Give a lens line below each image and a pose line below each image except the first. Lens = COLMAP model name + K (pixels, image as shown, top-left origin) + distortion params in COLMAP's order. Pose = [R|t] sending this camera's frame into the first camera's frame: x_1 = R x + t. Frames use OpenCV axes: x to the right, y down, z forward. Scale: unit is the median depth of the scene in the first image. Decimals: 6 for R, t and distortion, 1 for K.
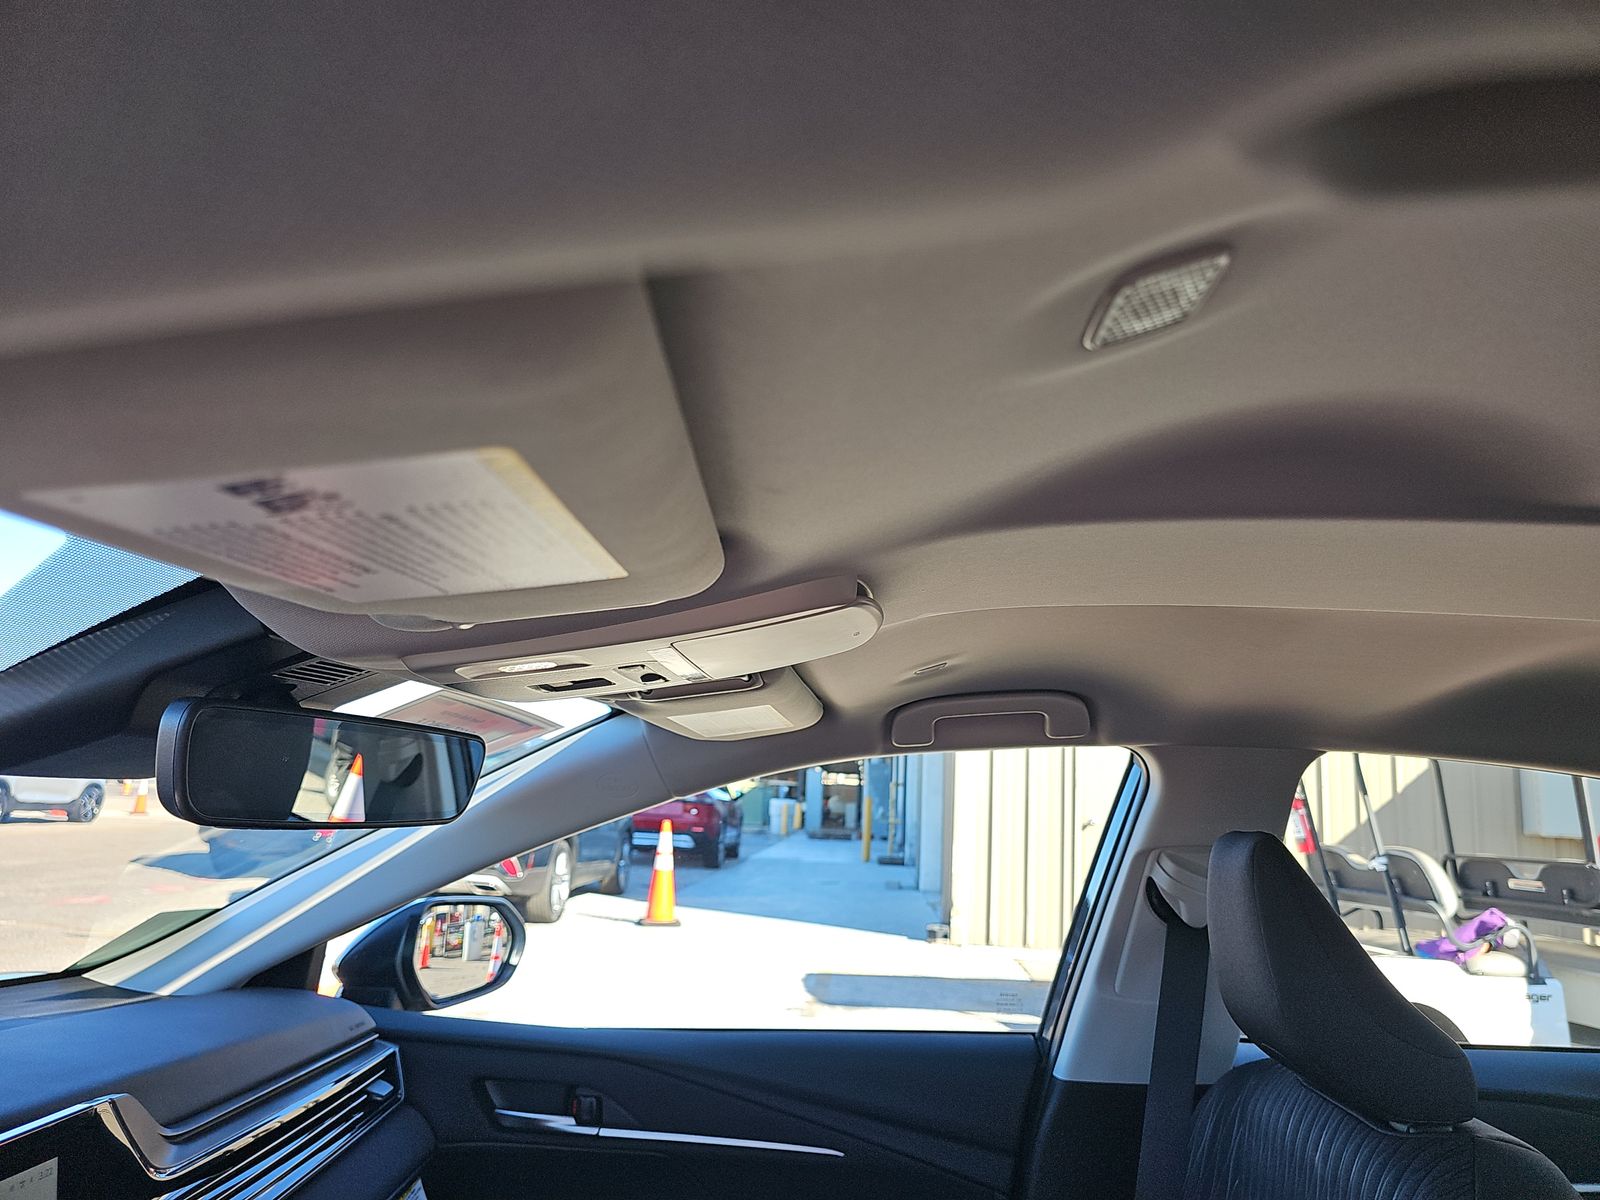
lens RADIAL K [[1004.0, 0, 800.0], [0, 1004.0, 600.0], [0, 0, 1]] dist [0.005575, -0.001274]
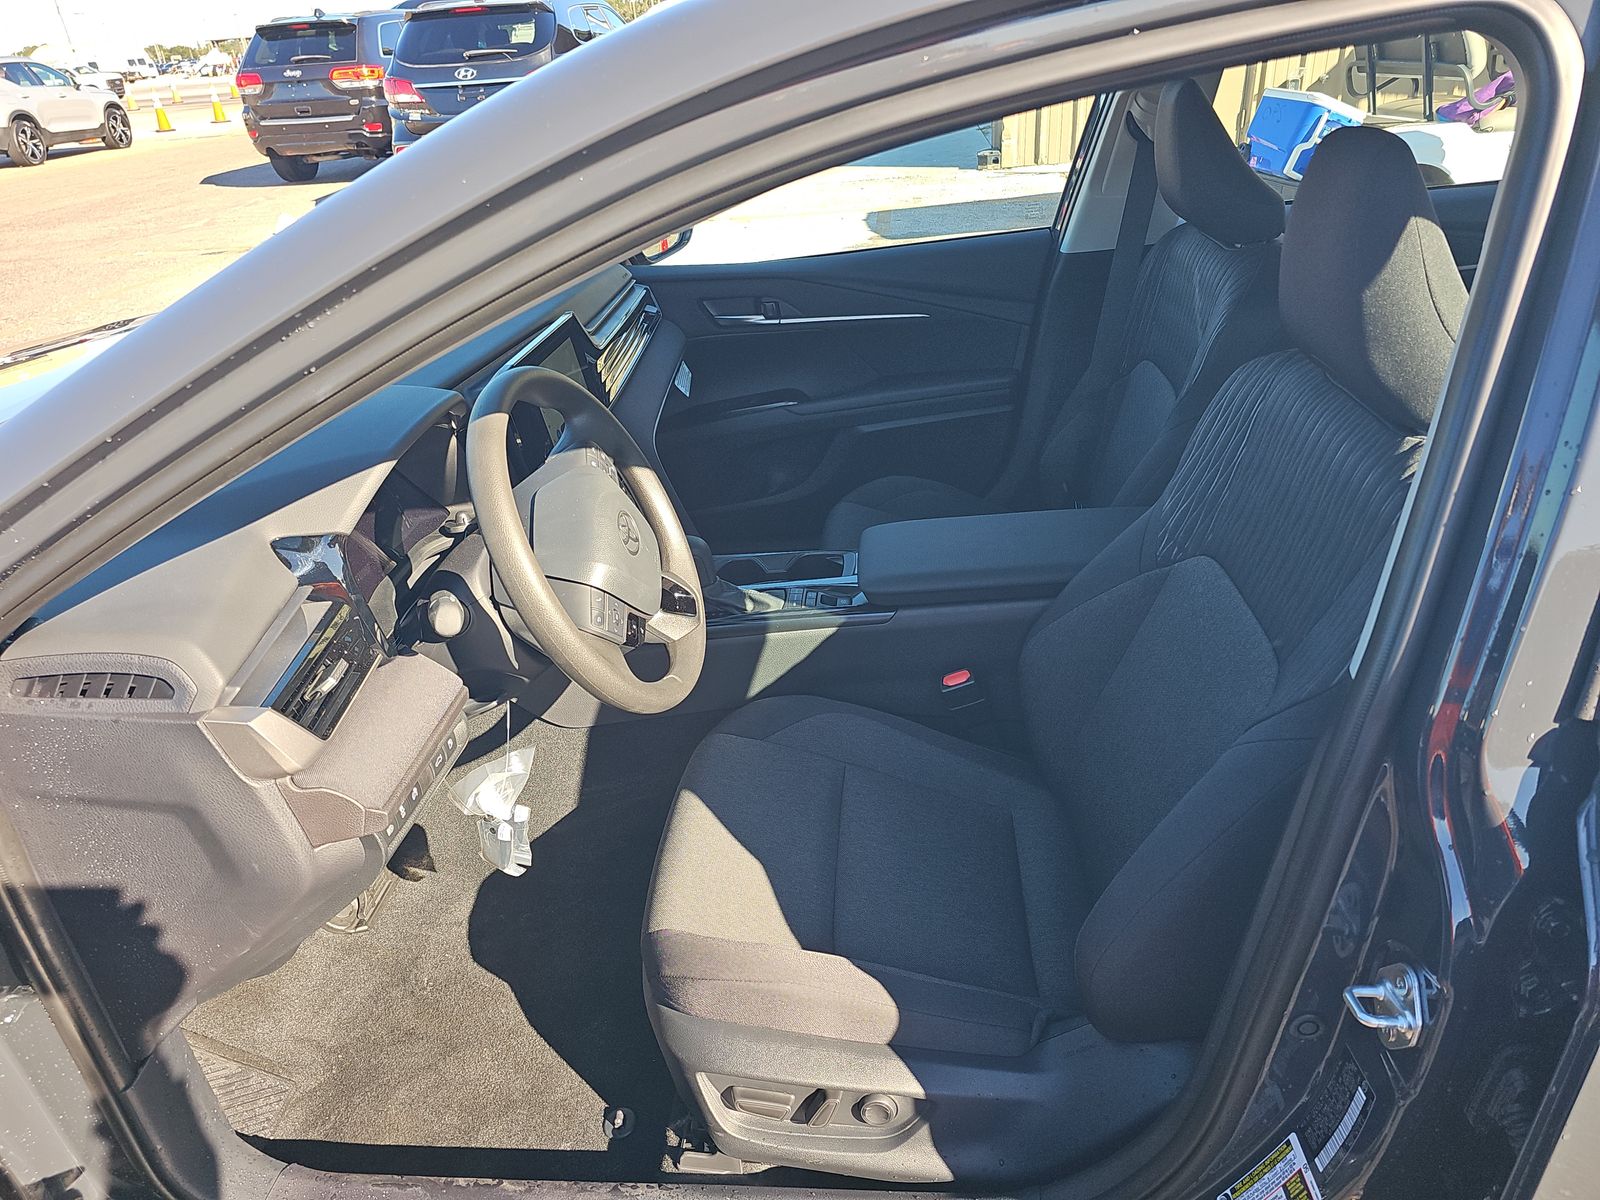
lens RADIAL K [[1004.0, 0, 800.0], [0, 1004.0, 600.0], [0, 0, 1]] dist [0.005575, -0.001274]
pose [[0.992072, -0.093326, -0.084163, -0.024453], [0.125663, 0.744104, 0.656138, -0.068177], [0.001391, -0.661513, 0.749933, -0.177626]]
